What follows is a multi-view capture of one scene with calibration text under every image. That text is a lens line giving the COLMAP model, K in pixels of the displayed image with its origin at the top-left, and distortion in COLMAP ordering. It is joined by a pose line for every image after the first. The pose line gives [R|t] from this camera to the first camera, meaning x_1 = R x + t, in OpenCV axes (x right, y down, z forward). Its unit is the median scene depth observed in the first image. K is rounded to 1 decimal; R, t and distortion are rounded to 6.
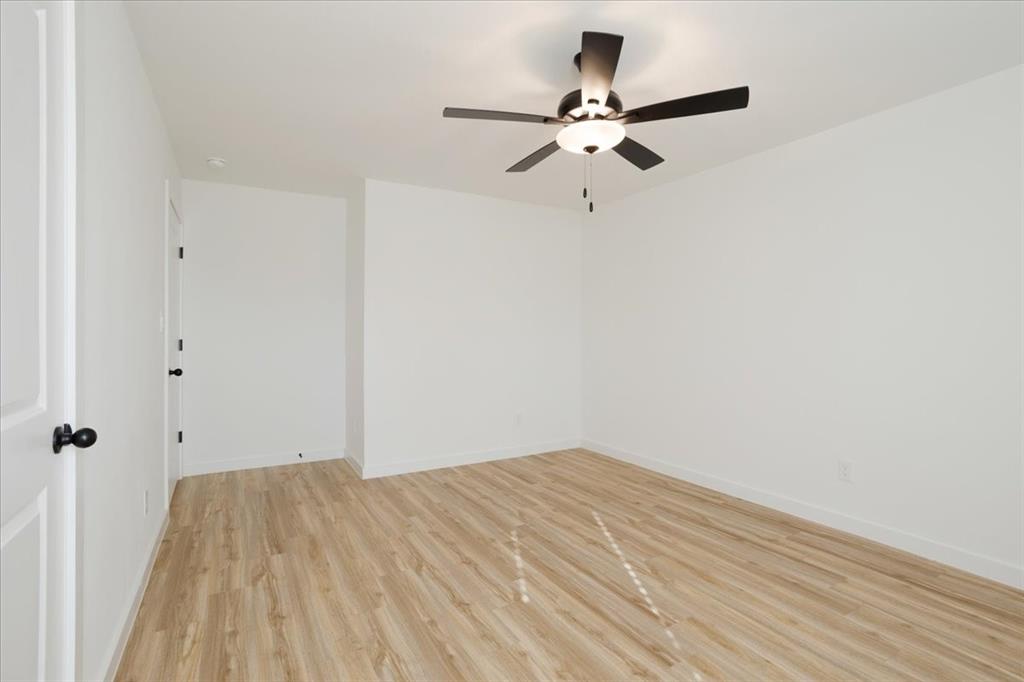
lens RADIAL K [[489.5, 0, 523.3], [0, 489.5, 336.4], [0, 0, 1]] dist [-0.025306, 0.008798]
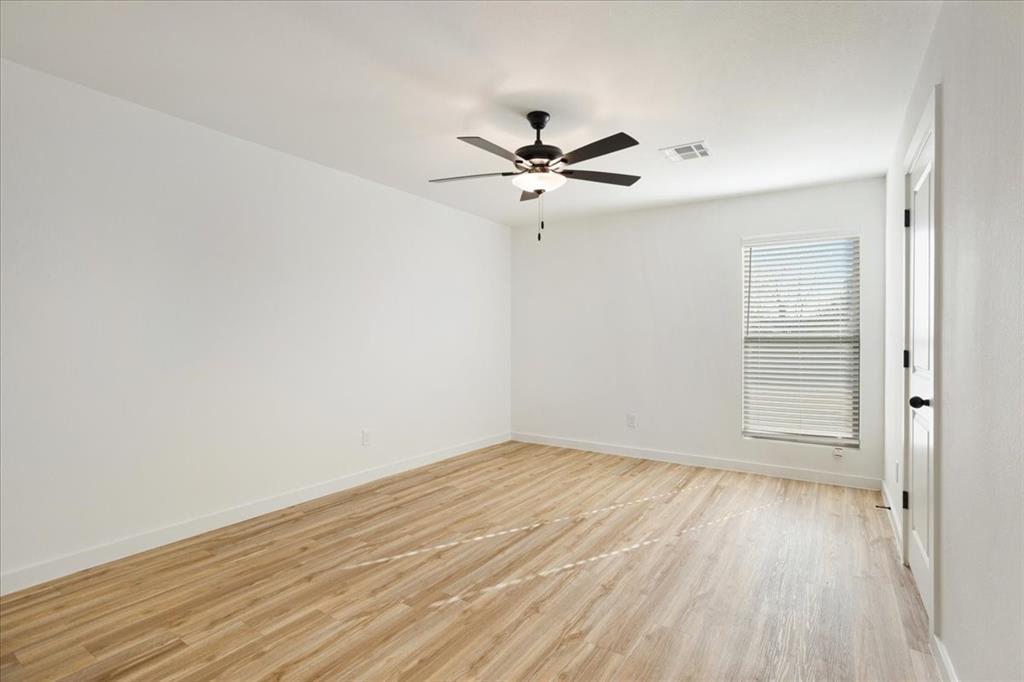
lens RADIAL K [[489.5, 0, 518.2], [0, 489.5, 337.5], [0, 0, 1]] dist [-0.025306, 0.008798]
pose [[-0.429181, -0.005958, 0.903199, -0.789870], [0.001581, 0.999972, 0.007347, -0.012192], [-0.903217, 0.004581, -0.429160, 1.273696]]
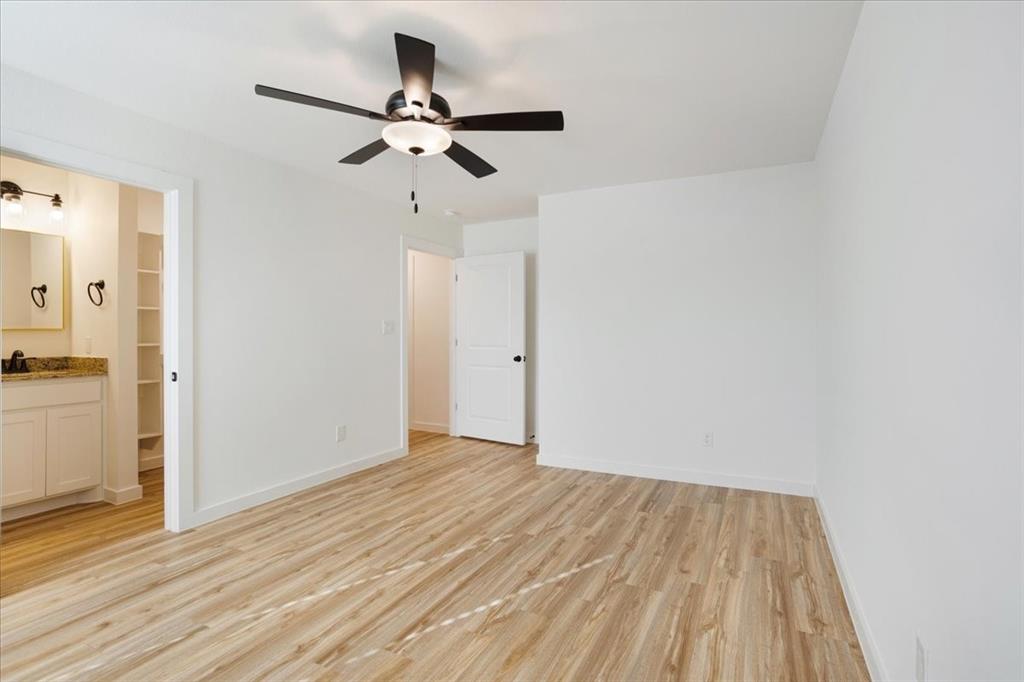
lens RADIAL K [[489.5, 0, 519.6], [0, 489.5, 336.3], [0, 0, 1]] dist [-0.025306, 0.008798]
pose [[0.537707, -0.000146, -0.843132, 0.877232], [-0.001744, 0.999998, -0.001286, -0.002654], [0.843130, 0.002162, 0.537706, 0.511938]]
